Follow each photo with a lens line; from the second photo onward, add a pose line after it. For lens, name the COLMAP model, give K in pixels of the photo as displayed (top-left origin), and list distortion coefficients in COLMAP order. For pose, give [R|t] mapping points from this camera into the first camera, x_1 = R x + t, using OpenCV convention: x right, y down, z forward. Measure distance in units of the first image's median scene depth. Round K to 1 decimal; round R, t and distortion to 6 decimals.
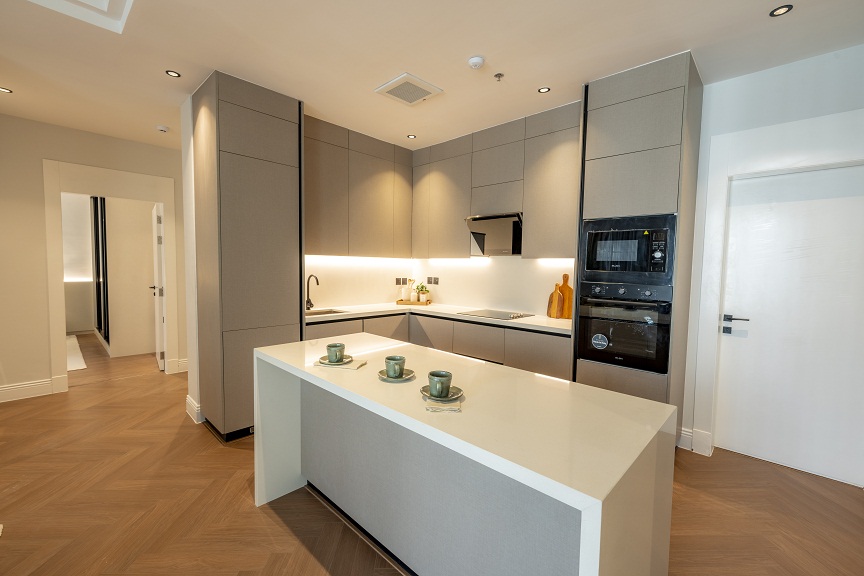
lens RADIAL K [[366.8, 0, 432.0], [0, 366.8, 288.0], [0, 0, 1]] dist [-0.000980, -0.000070]
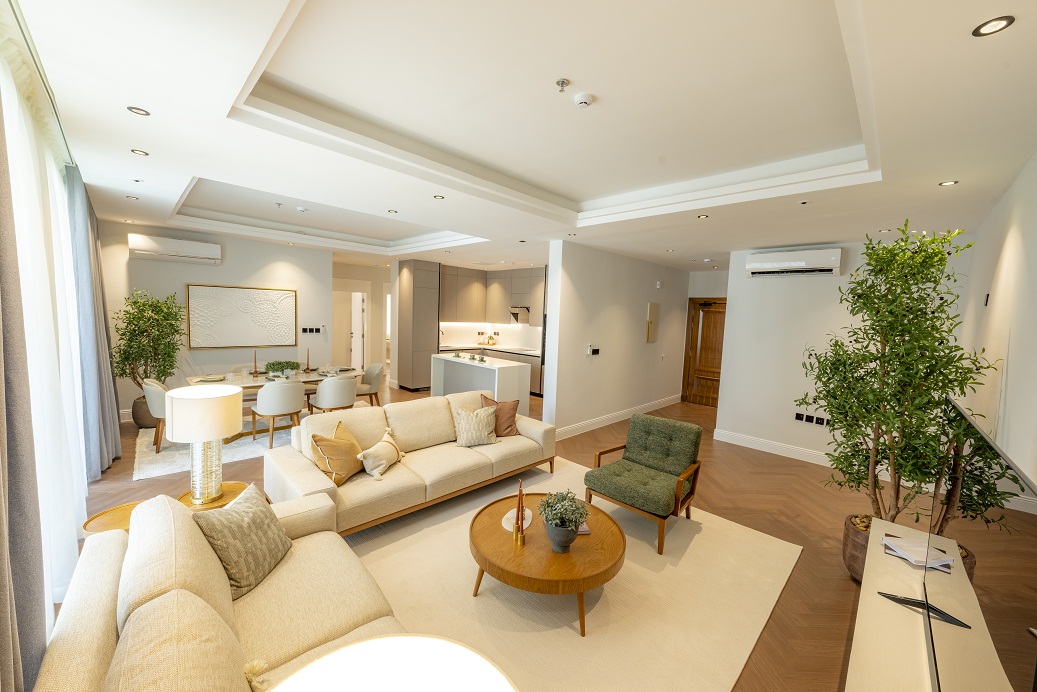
lens RADIAL K [[388.9, 0, 518.5], [0, 388.9, 346.0], [0, 0, 1]] dist [-0.001360, 0.000319]
pose [[0.999422, 0.026680, -0.021066, 0.250290], [-0.026145, 0.999339, 0.025278, -0.014057], [0.021727, -0.024712, 0.999458, -1.661632]]
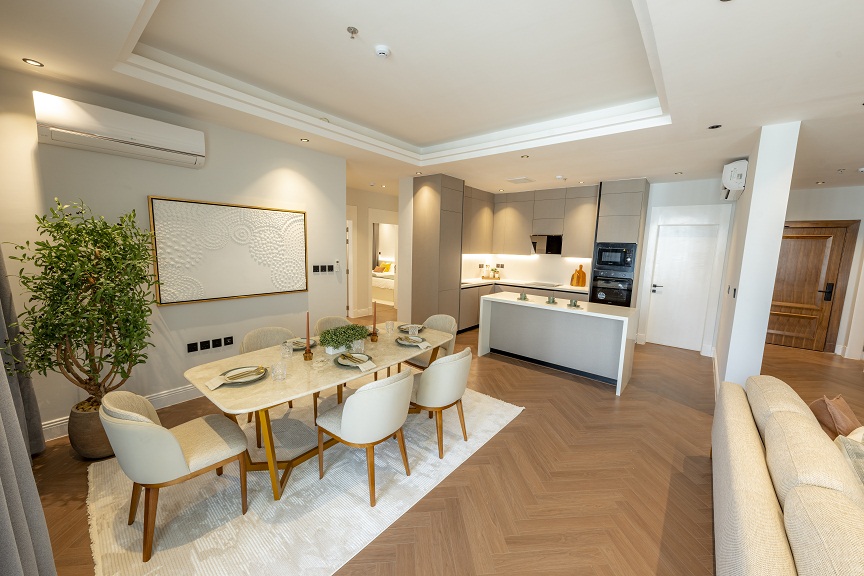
lens RADIAL K [[324.0, 0, 432.0], [0, 324.0, 288.0], [0, 0, 1]] dist [-0.001360, 0.000319]
pose [[0.997085, 0.002275, 0.076269, -0.659610], [-0.007867, 0.997294, 0.073097, -0.037789], [-0.075896, -0.073484, 0.994404, -0.816621]]
